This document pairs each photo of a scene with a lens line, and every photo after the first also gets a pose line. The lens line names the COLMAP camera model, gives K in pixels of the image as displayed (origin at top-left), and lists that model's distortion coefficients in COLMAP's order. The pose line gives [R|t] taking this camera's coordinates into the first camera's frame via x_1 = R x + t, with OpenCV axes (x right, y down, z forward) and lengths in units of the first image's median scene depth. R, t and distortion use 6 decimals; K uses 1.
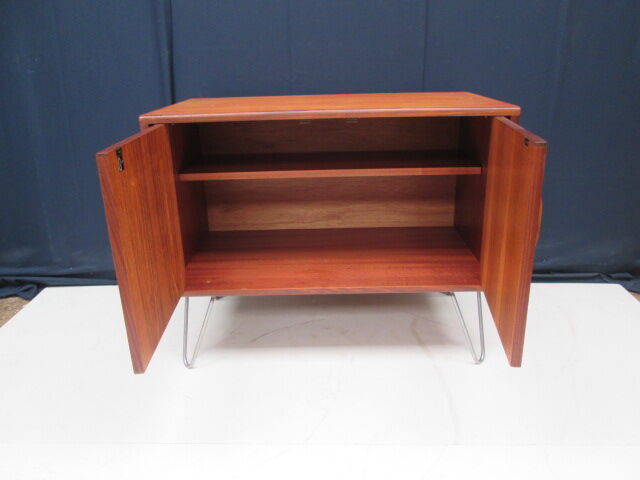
lens RADIAL K [[532.2, 0, 320.0], [0, 532.2, 240.0], [0, 0, 1]] dist [-0.032328, -0.001434]
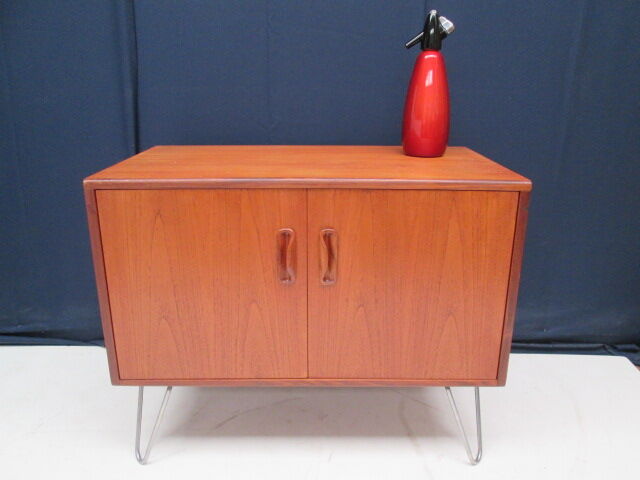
lens RADIAL K [[523.8, 0, 324.1], [0, 523.8, 239.9], [0, 0, 1]] dist [-0.030014, 0.002839]
pose [[0.999227, 0.023035, 0.031846, 0.012998], [-0.022359, 0.999520, -0.021428, -0.102055], [-0.032324, 0.020699, 0.999263, 0.129199]]
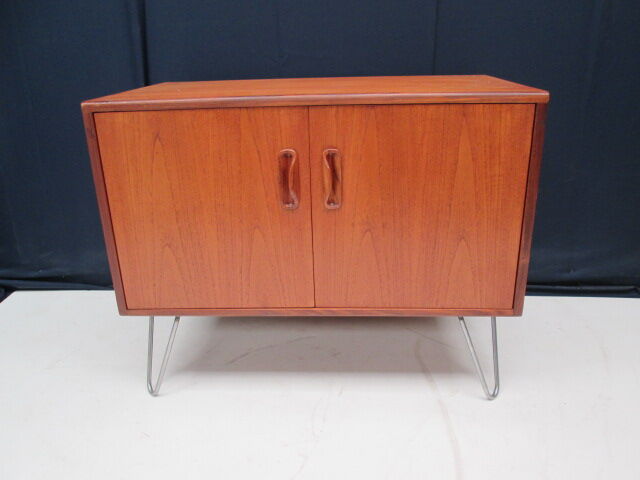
lens RADIAL K [[523.8, 0, 324.1], [0, 523.8, 239.9], [0, 0, 1]] dist [-0.030014, 0.002839]
pose [[0.999326, 0.011931, -0.034704, 0.054122], [-0.010945, 0.999535, 0.028455, -0.036808], [0.035028, -0.028056, 0.998992, 0.154691]]
